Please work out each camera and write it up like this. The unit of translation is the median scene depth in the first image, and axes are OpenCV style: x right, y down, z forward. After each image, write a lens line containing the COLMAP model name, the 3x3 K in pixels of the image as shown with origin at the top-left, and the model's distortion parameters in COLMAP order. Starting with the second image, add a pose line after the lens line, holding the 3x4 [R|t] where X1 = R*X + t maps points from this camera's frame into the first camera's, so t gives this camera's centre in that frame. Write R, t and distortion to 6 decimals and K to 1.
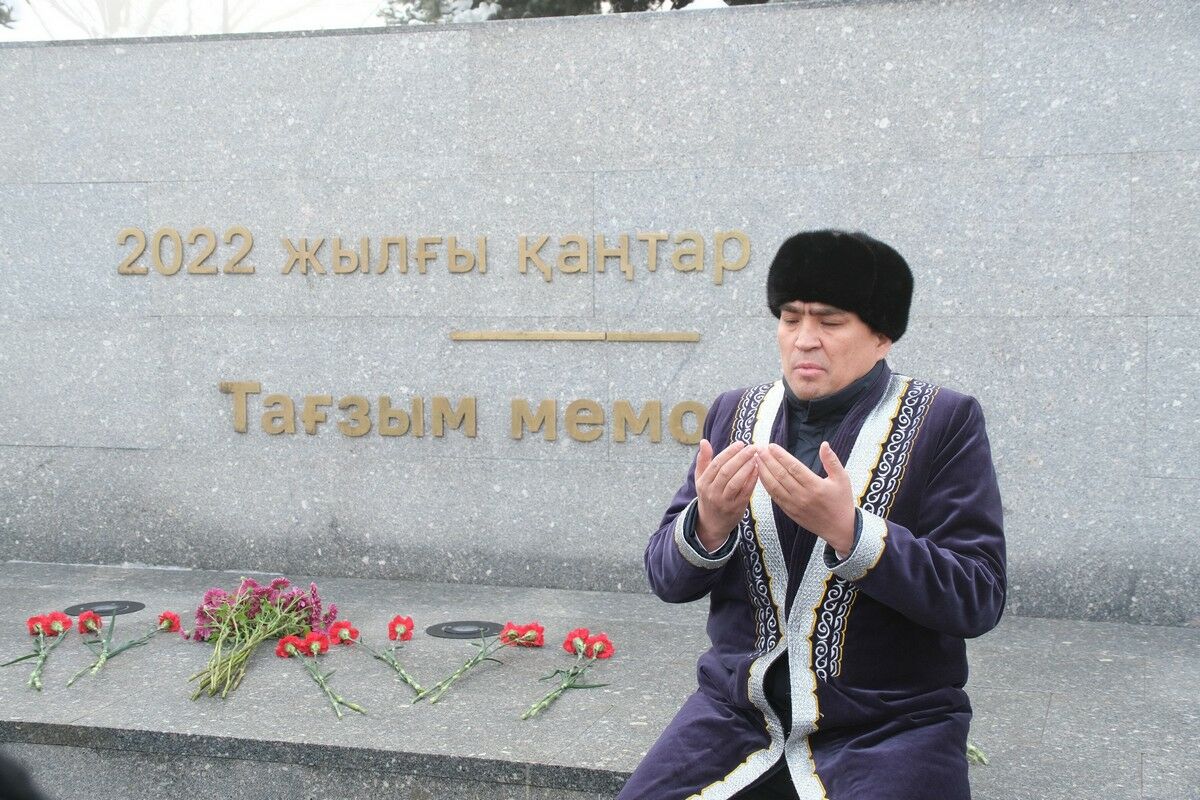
lens RADIAL K [[1519.5, 0, 602.8], [0, 1519.5, 400.8], [0, 0, 1]] dist [0.150605, 0.000000]
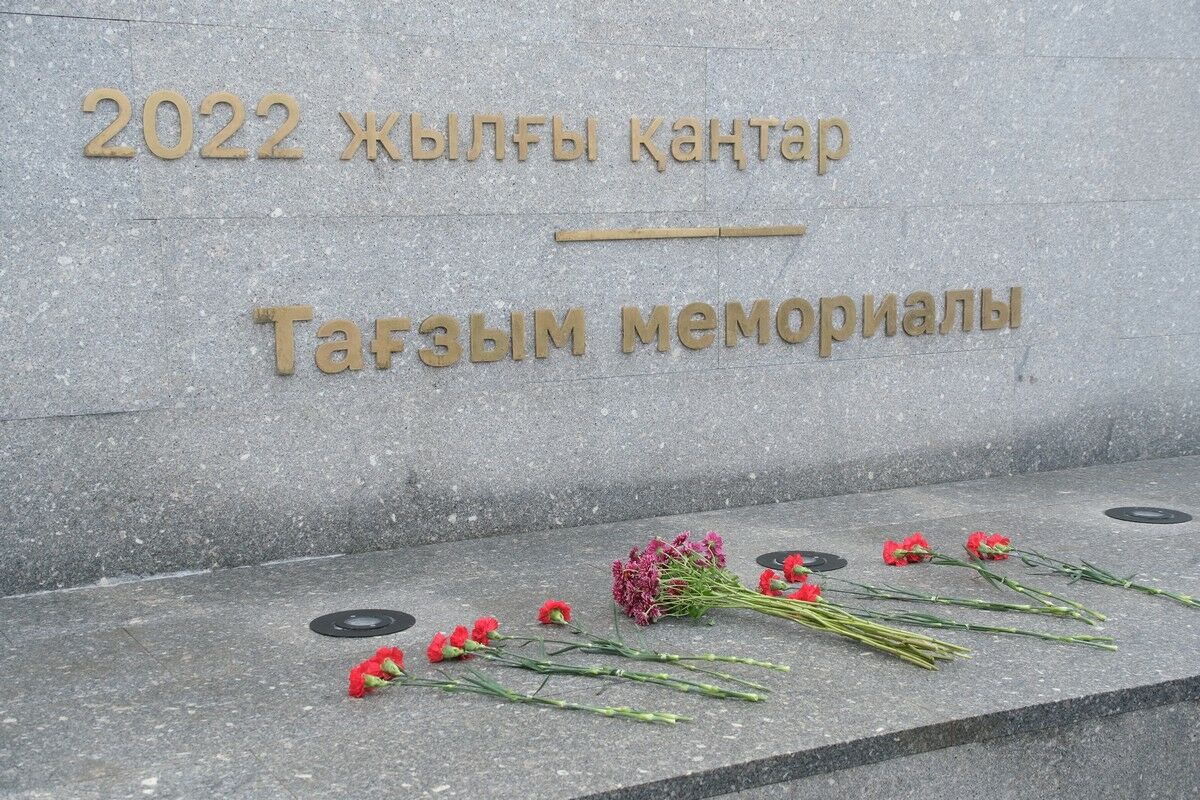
lens RADIAL K [[1519.5, 0, 602.5], [0, 1519.5, 395.3], [0, 0, 1]] dist [0.150605, 0.000000]
pose [[0.720974, -0.093592, 0.686612, -0.671502], [0.058653, 0.995524, 0.074111, -0.016352], [-0.690475, -0.013161, 0.723236, 0.378188]]
